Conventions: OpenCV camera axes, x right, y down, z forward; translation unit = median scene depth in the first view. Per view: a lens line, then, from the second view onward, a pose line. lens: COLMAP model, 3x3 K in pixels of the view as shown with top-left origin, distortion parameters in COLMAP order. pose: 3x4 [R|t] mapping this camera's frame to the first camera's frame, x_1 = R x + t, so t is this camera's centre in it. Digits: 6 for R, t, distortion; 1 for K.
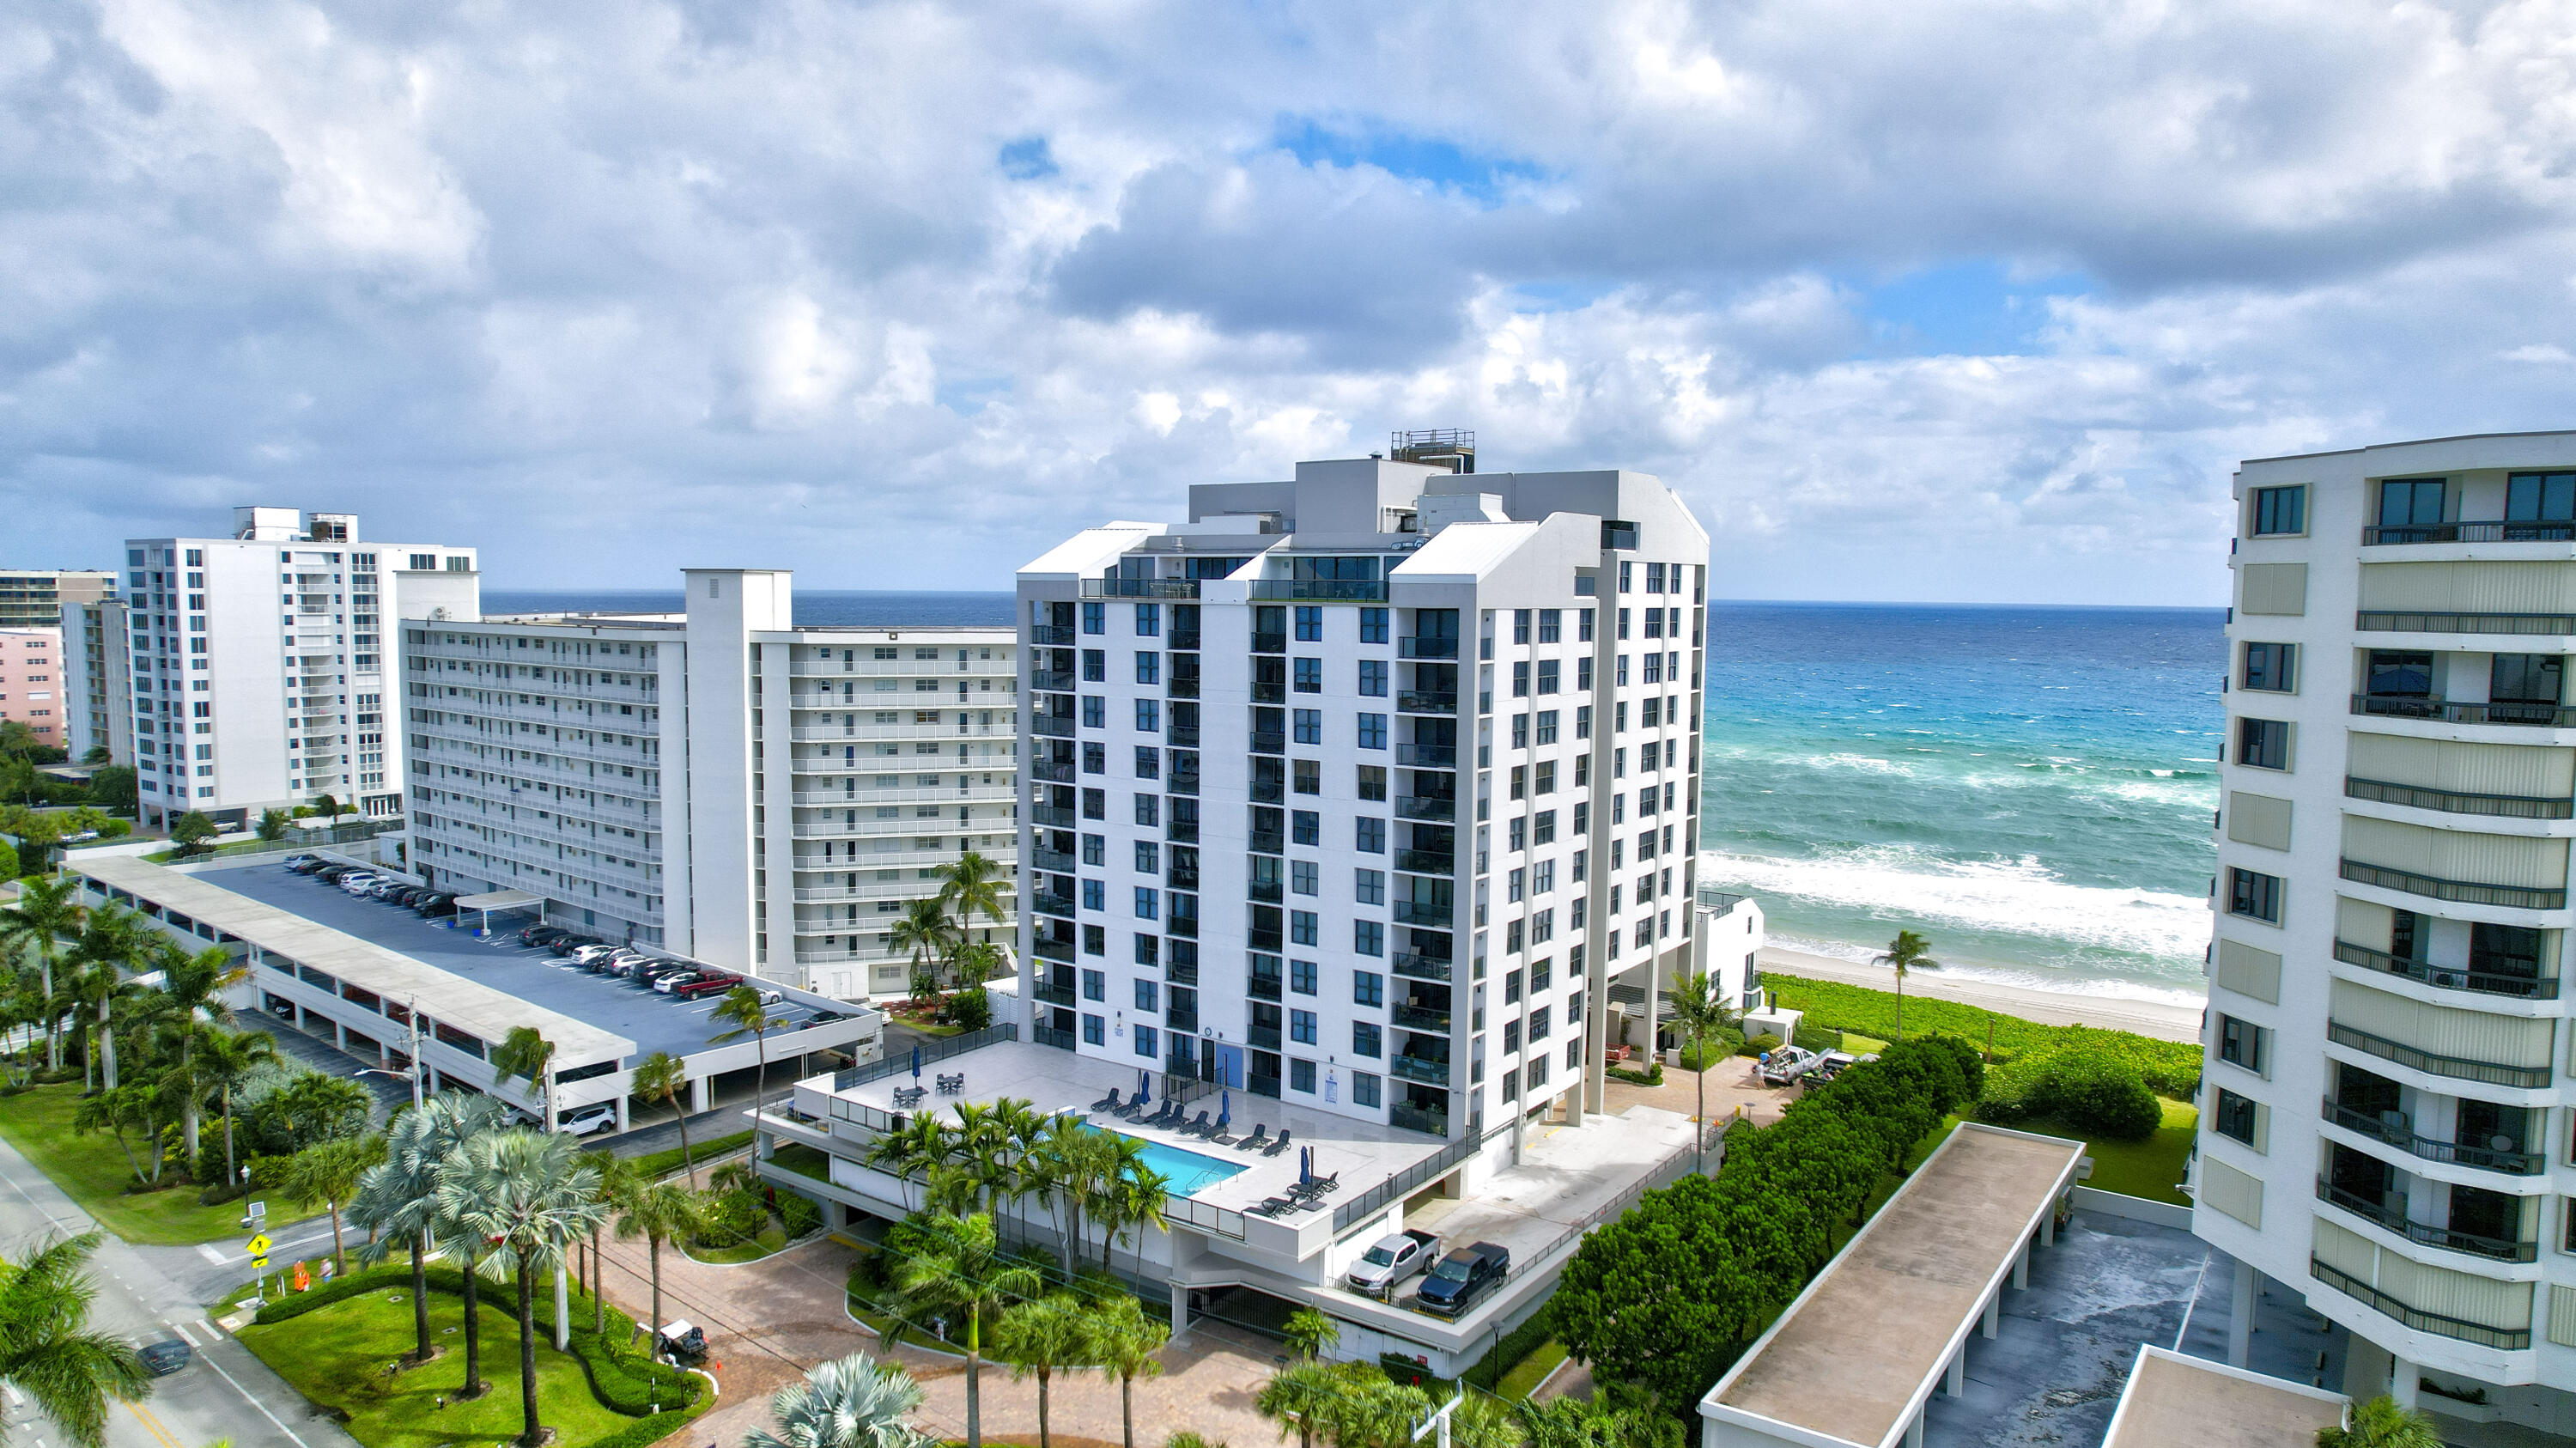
lens RADIAL K [[1636.5, 0, 1280.3], [0, 1636.5, 721.4], [0, 0, 1]] dist [-0.079741, 0.078765]
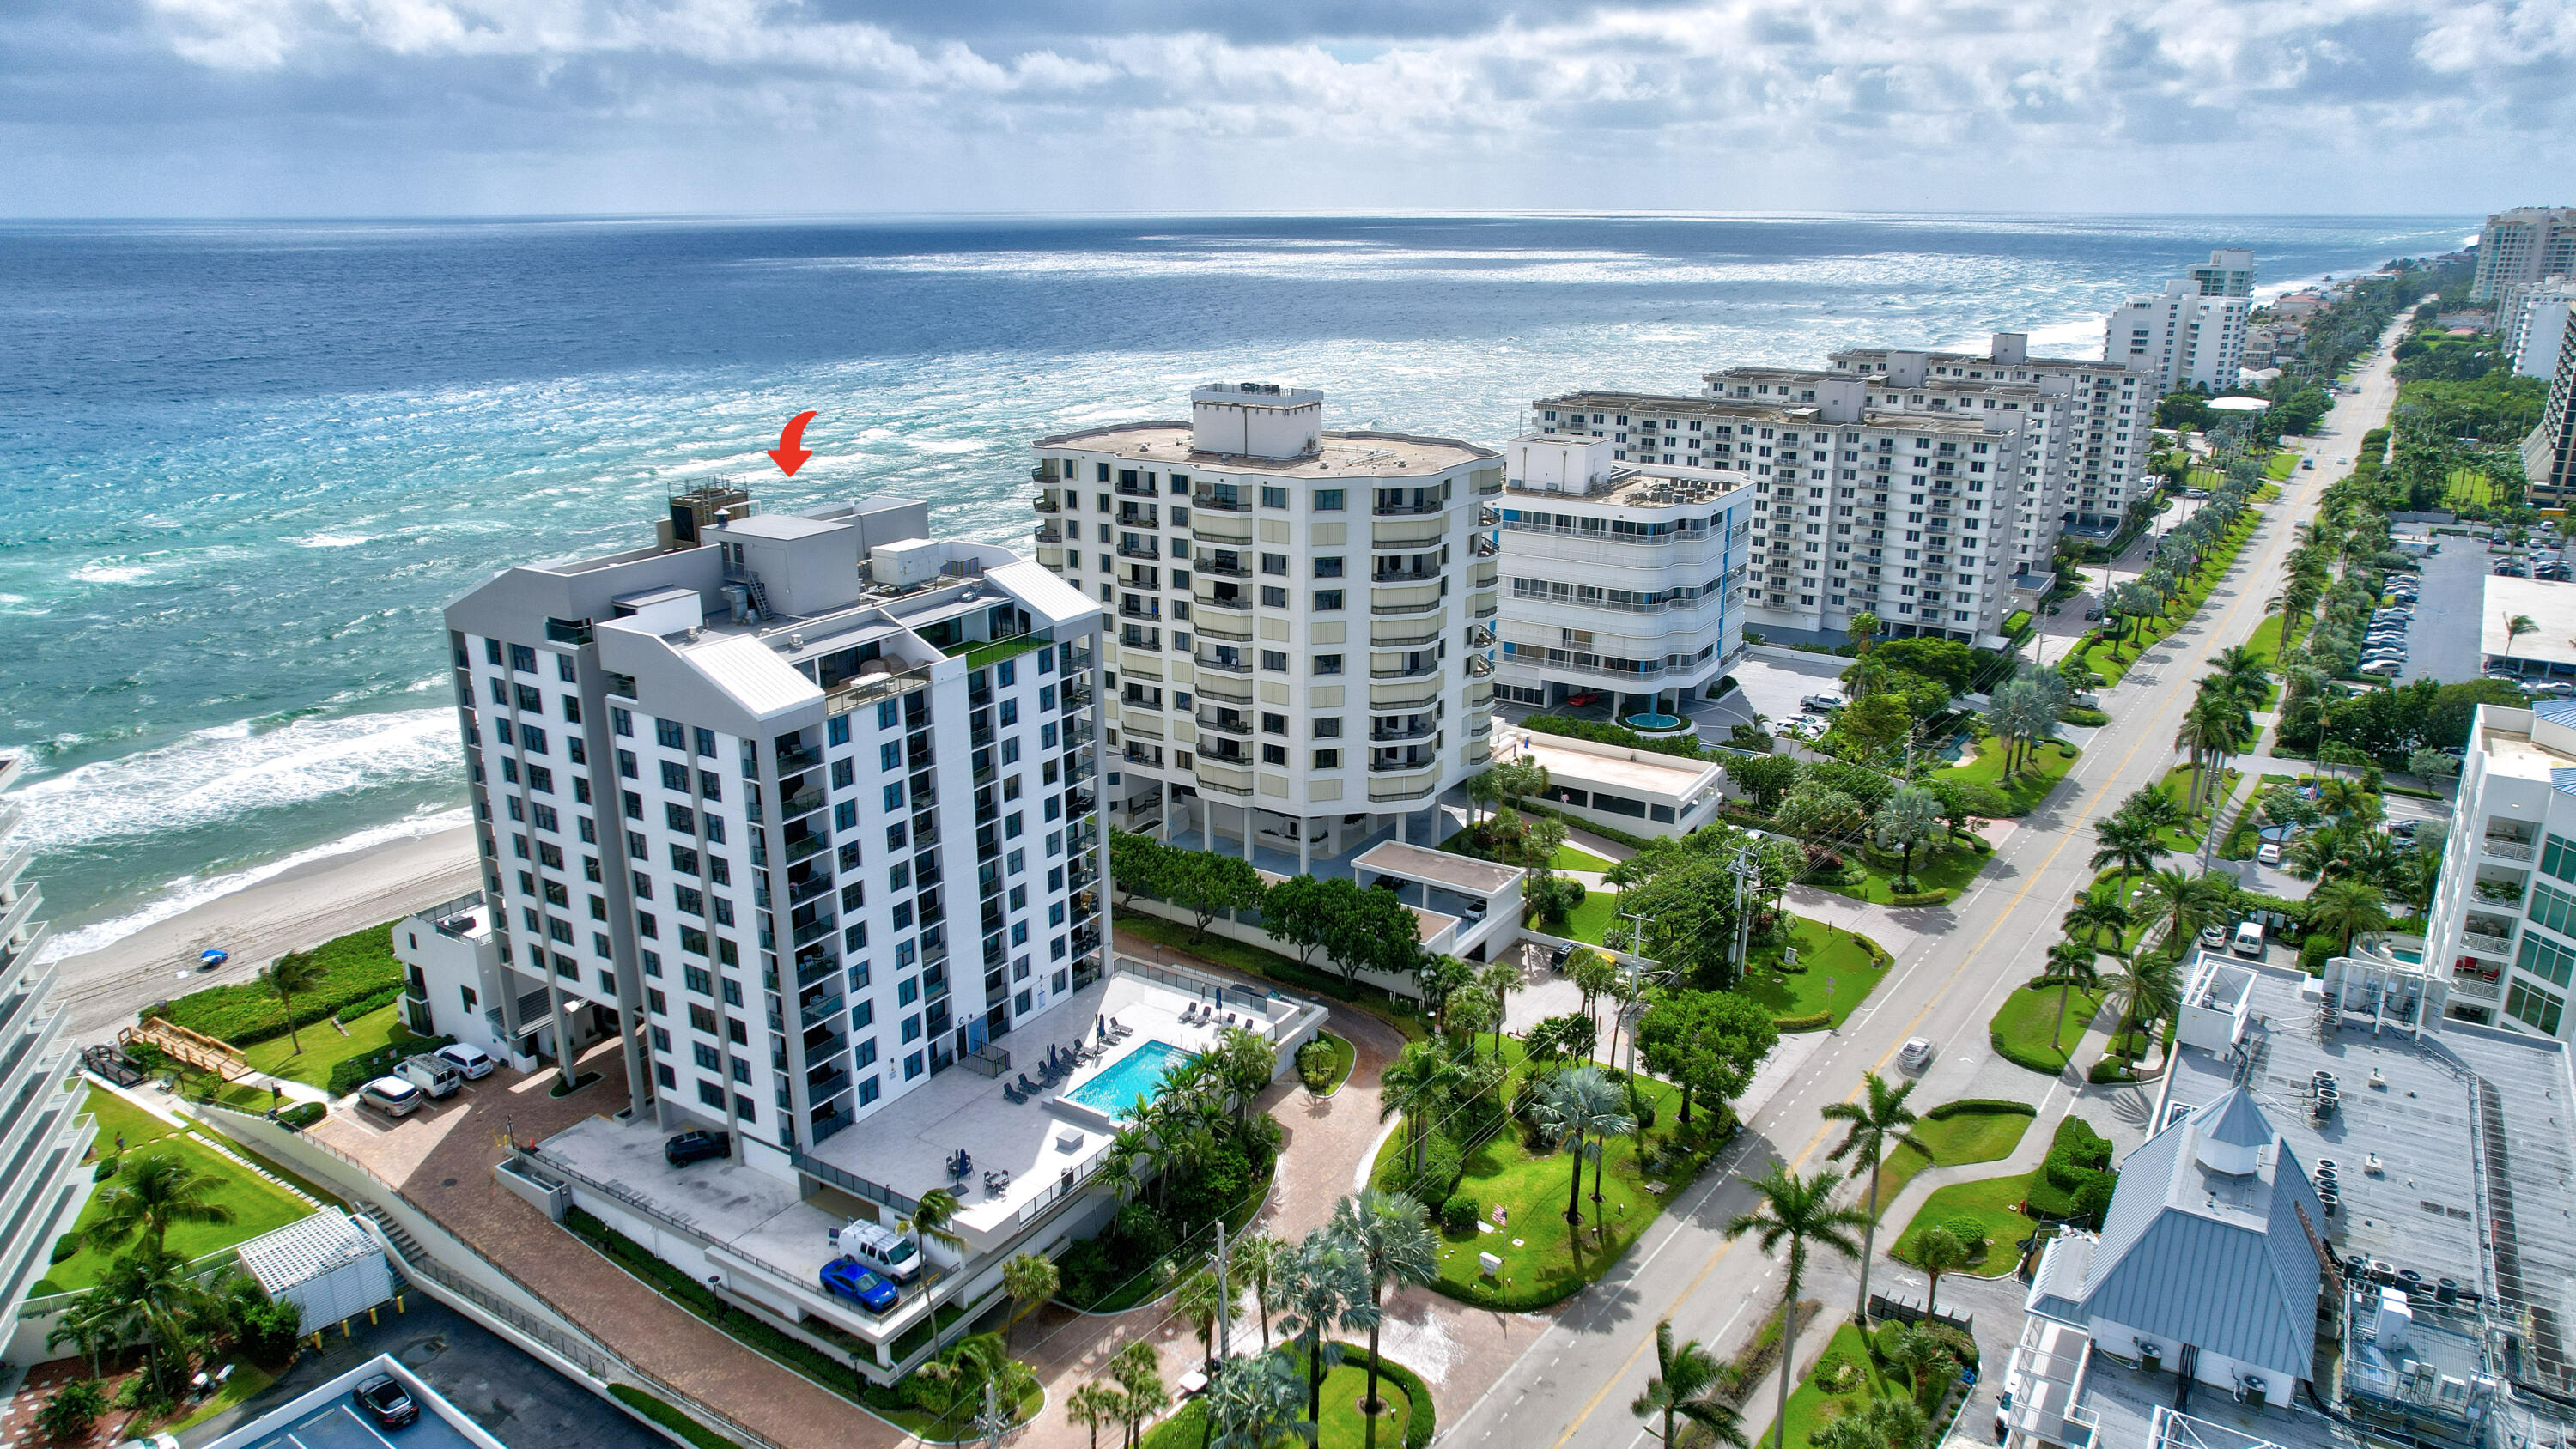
lens RADIAL K [[1716.8, 0, 1288.0], [0, 1716.8, 724.5], [0, 0, 1]] dist [-0.101546, 0.157598]
pose [[-0.052584, -0.303363, 0.951423, -1.208734], [0.083004, 0.948117, 0.306896, -0.391985], [-0.995161, 0.095110, -0.024675, 0.774014]]
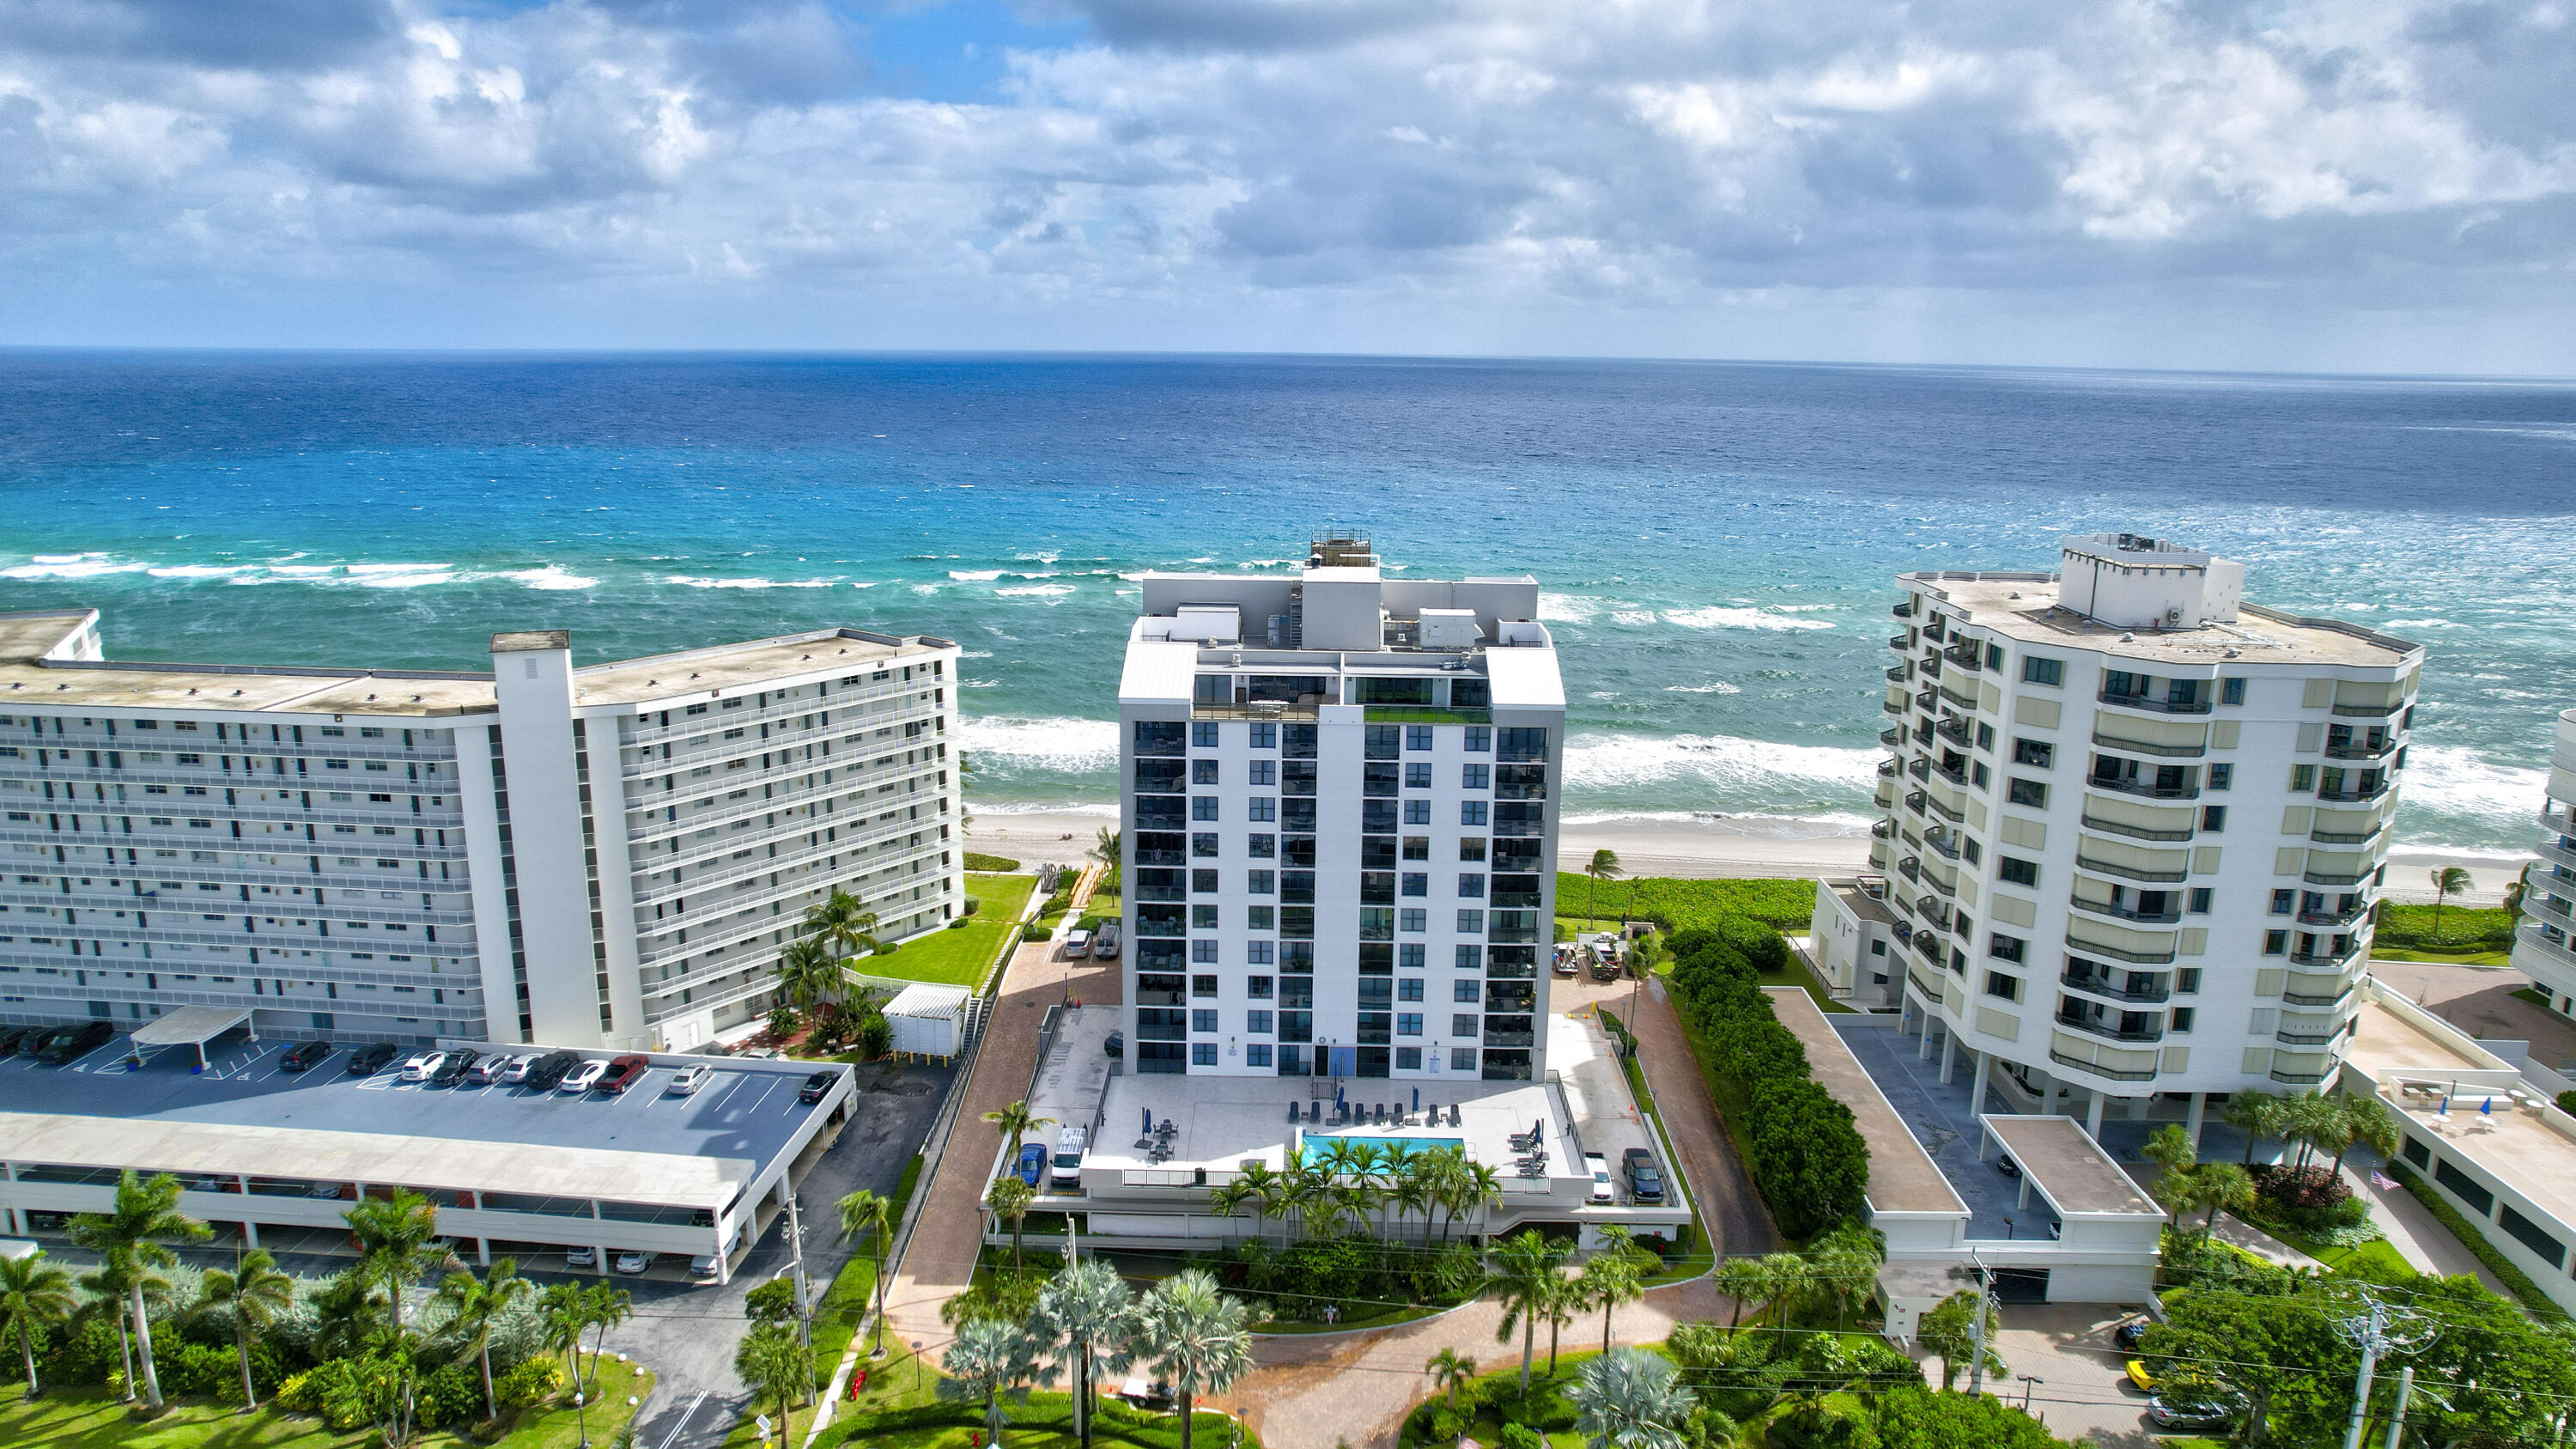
lens RADIAL K [[1654.6, 0, 1283.4], [0, 1654.6, 740.0], [0, 0, 1]] dist [-0.049653, 0.002084]
pose [[0.828596, -0.131293, 0.544234, -0.768147], [0.043585, 0.984290, 0.171097, -0.278838], [-0.558148, -0.118050, 0.821301, -0.046806]]
